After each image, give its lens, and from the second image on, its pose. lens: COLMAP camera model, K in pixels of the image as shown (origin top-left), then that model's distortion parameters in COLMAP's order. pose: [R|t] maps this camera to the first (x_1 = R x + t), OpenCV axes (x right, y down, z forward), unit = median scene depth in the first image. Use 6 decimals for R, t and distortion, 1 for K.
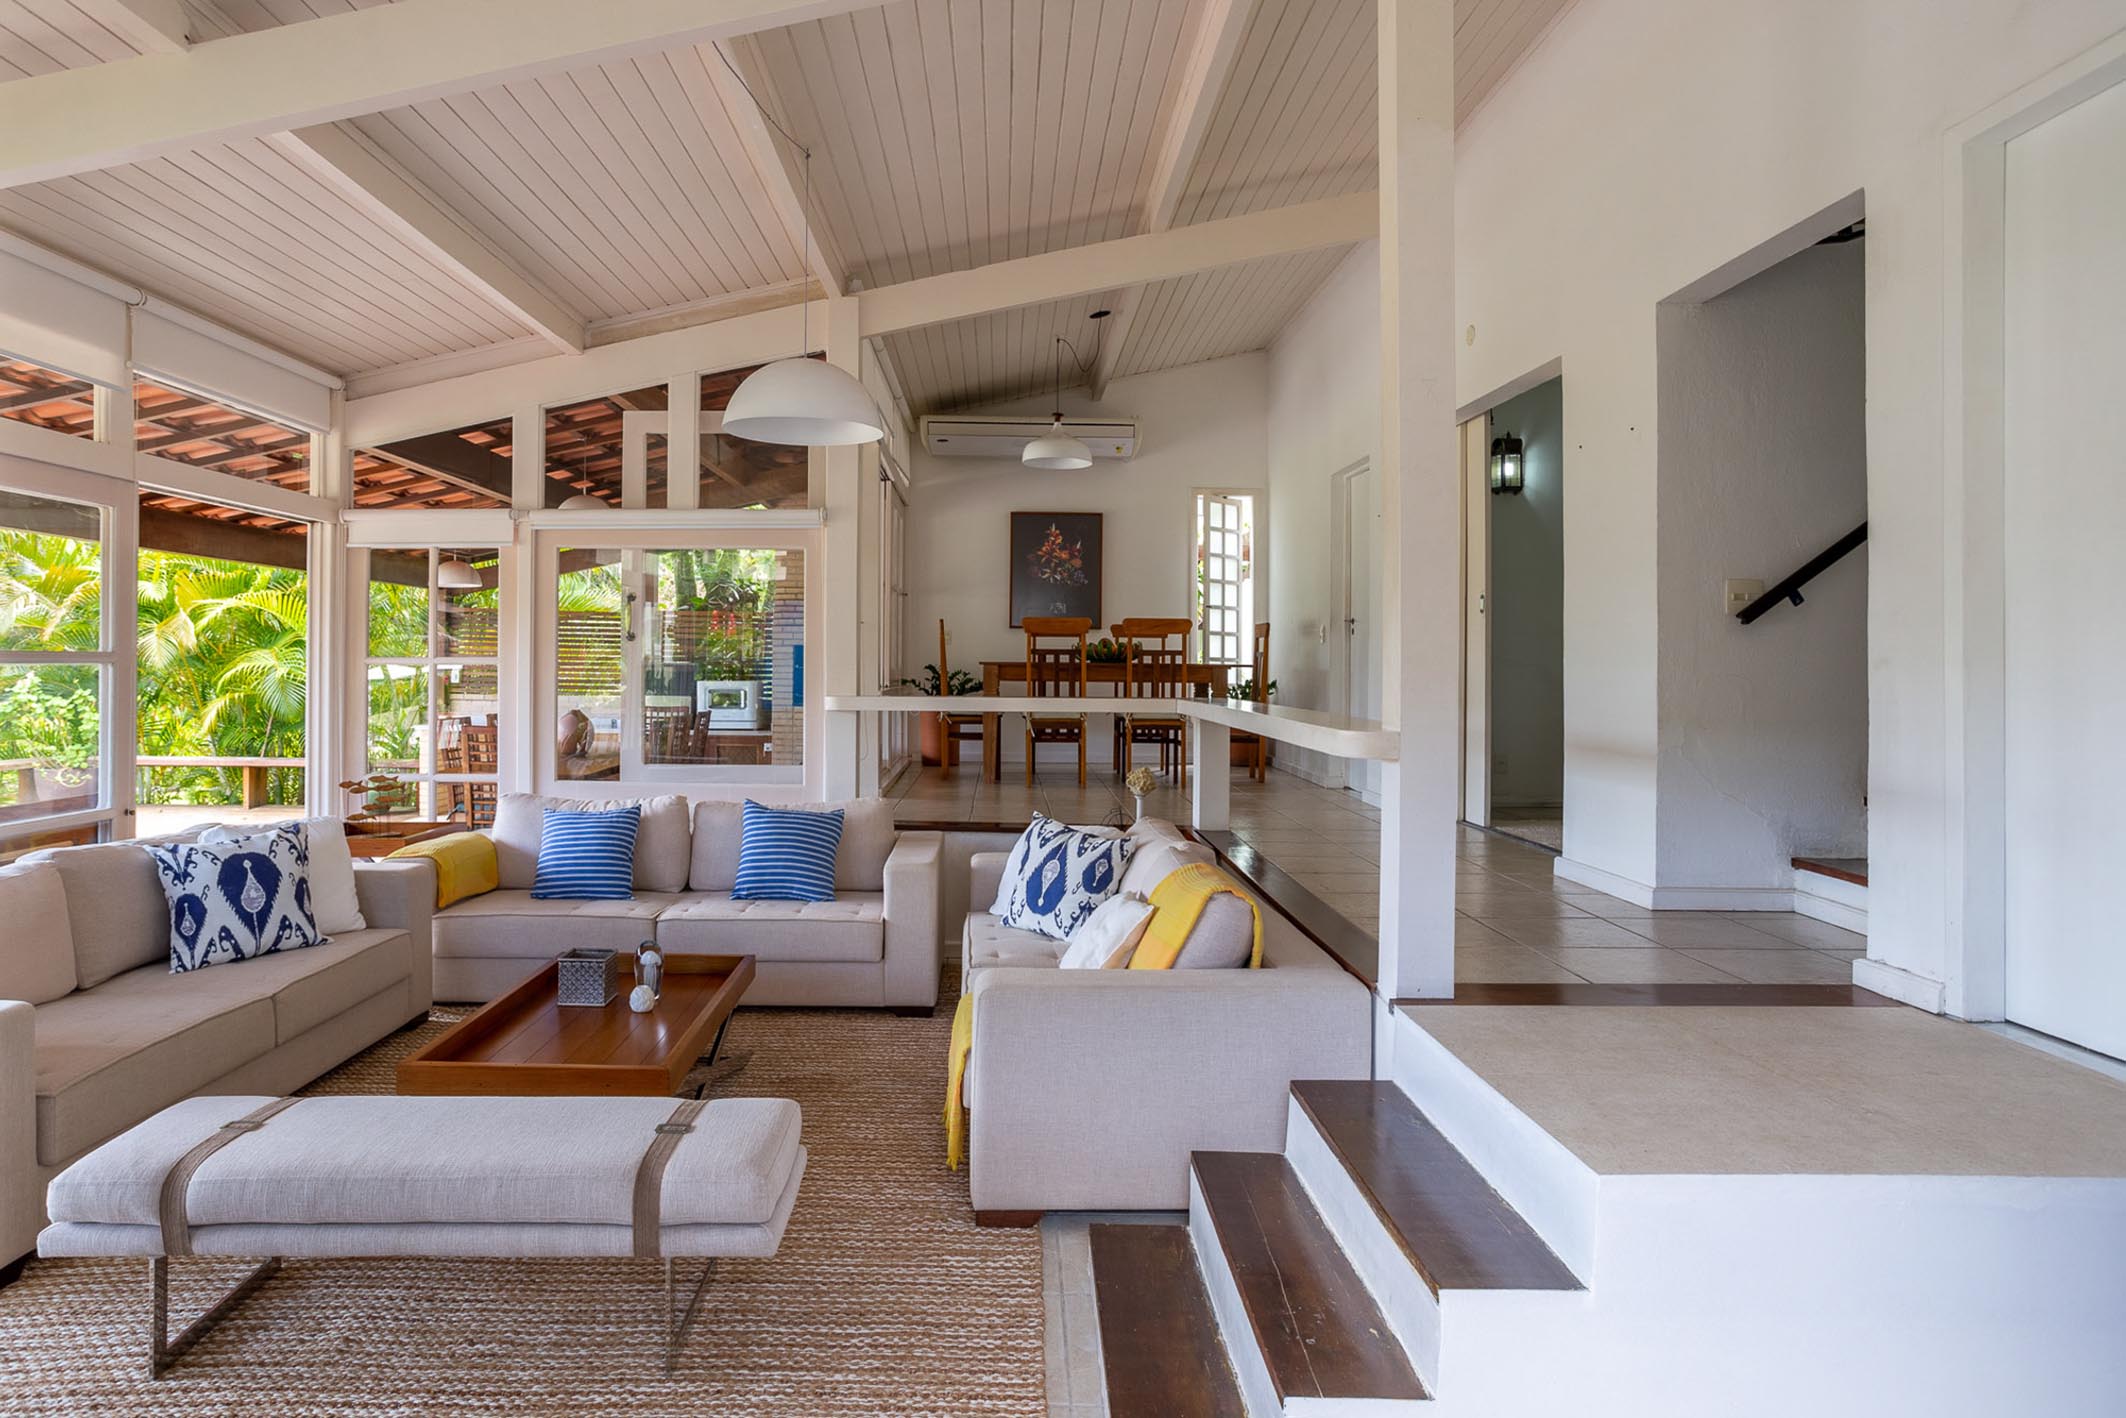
lens RADIAL K [[1288.3, 0, 1062.6], [0, 1288.3, 650.7], [0, 0, 1]] dist [-0.028016, 0.000974]
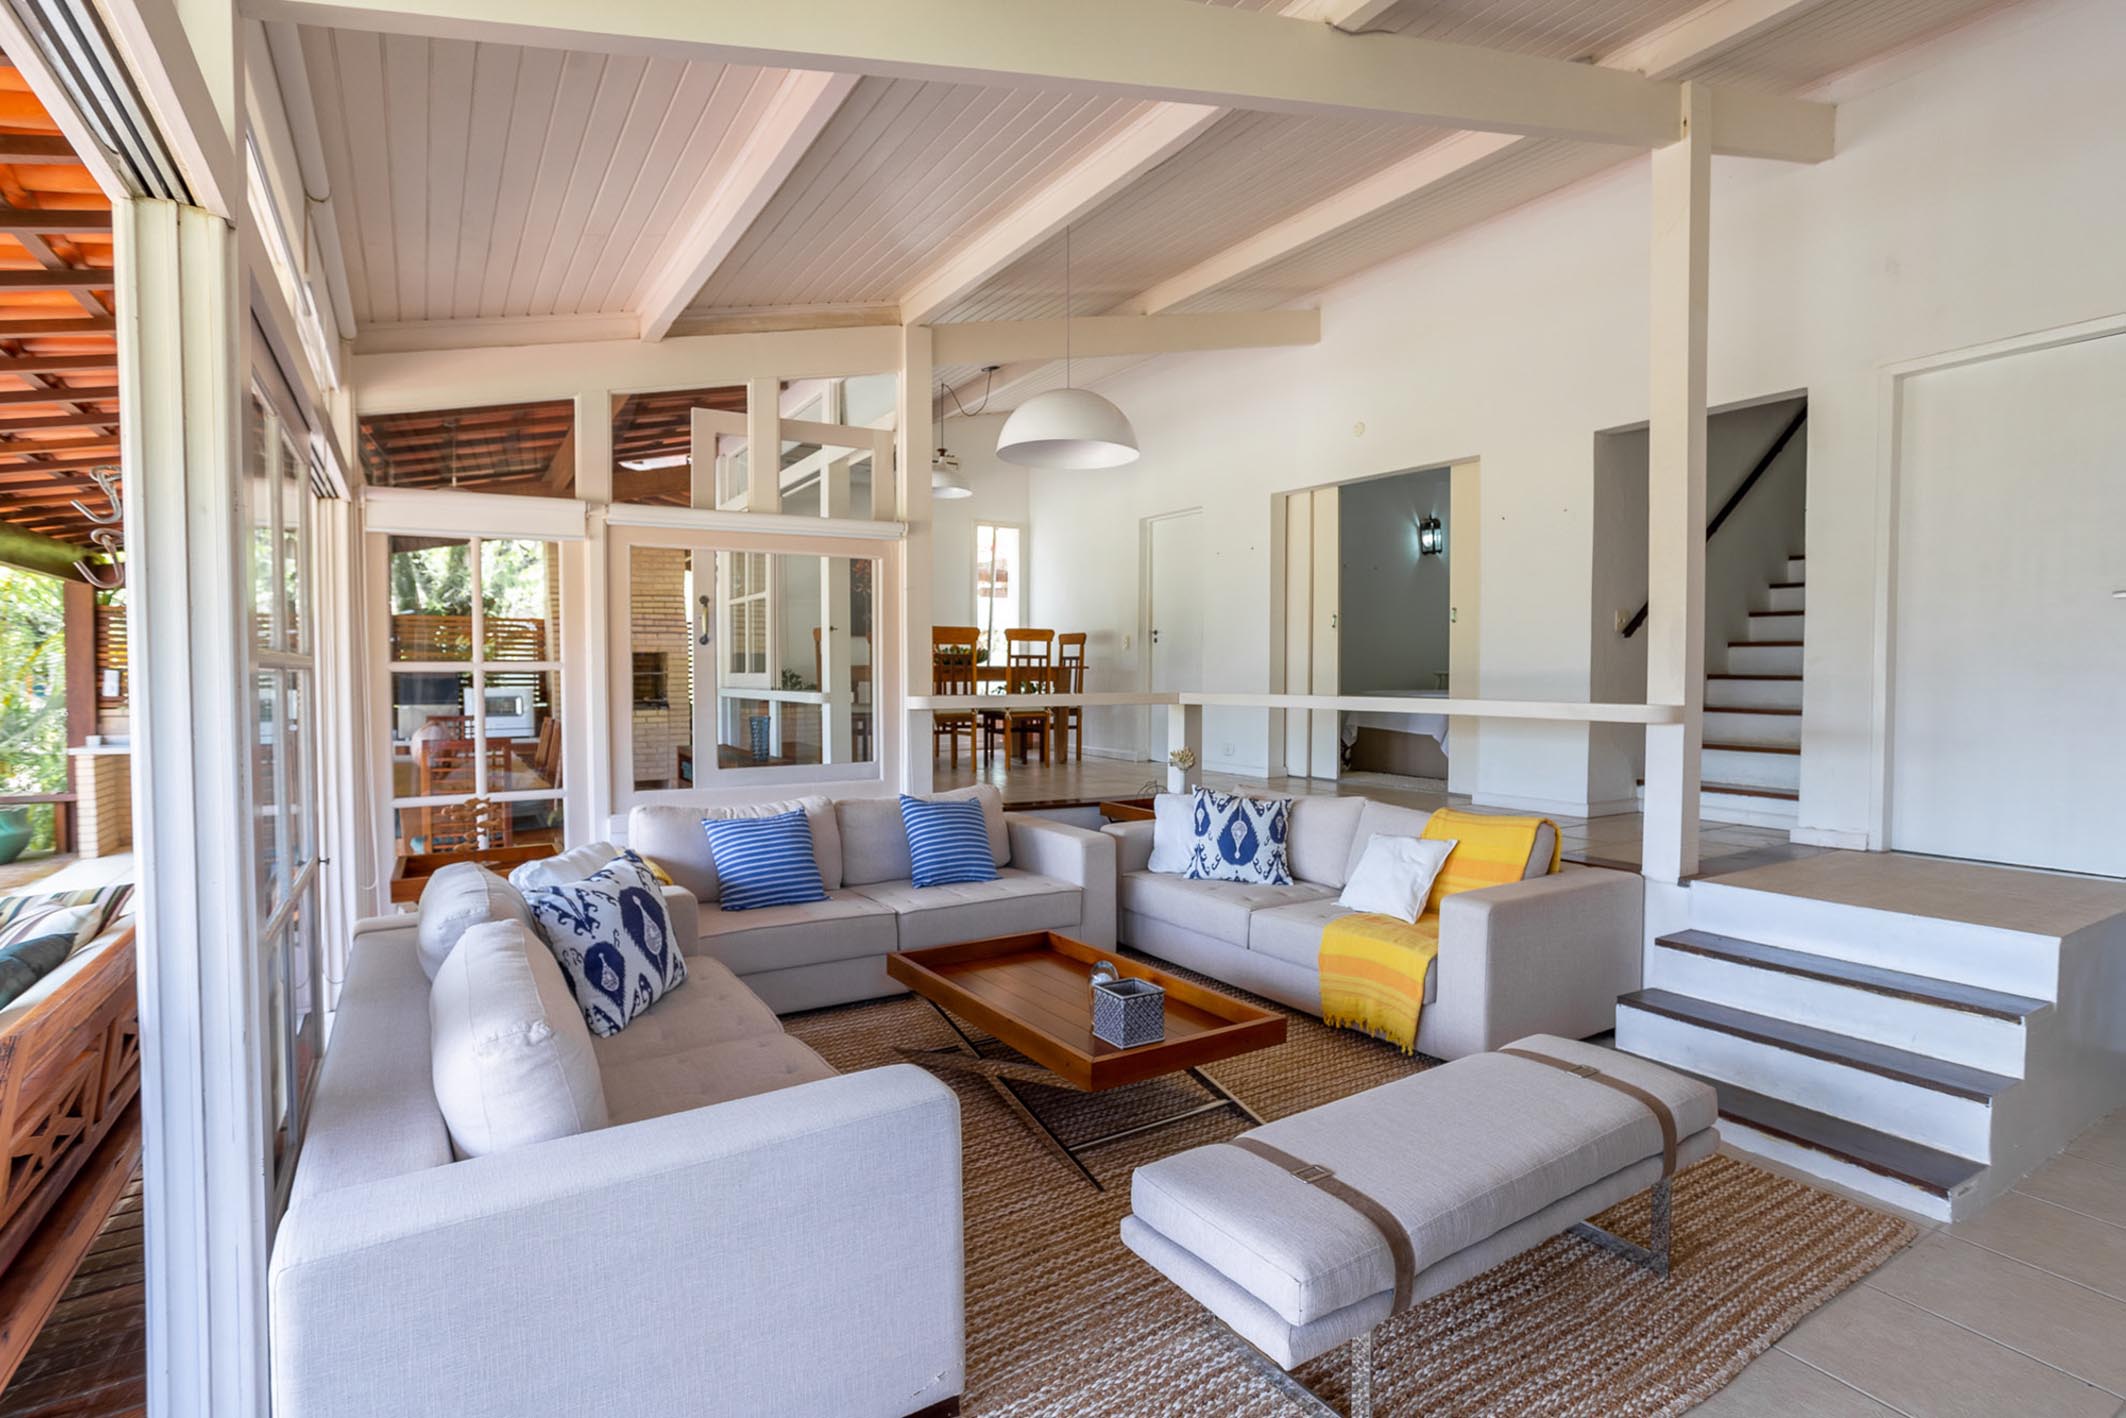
lens RADIAL K [[1057.3, 0, 1087.8], [0, 1057.3, 702.0], [0, 0, 1]] dist [-0.062260, 0.039487]
pose [[0.844954, -0.023909, 0.534304, -0.674956], [0.001519, 0.999104, 0.042306, 0.003425], [-0.534836, -0.034935, 0.844233, 0.217222]]
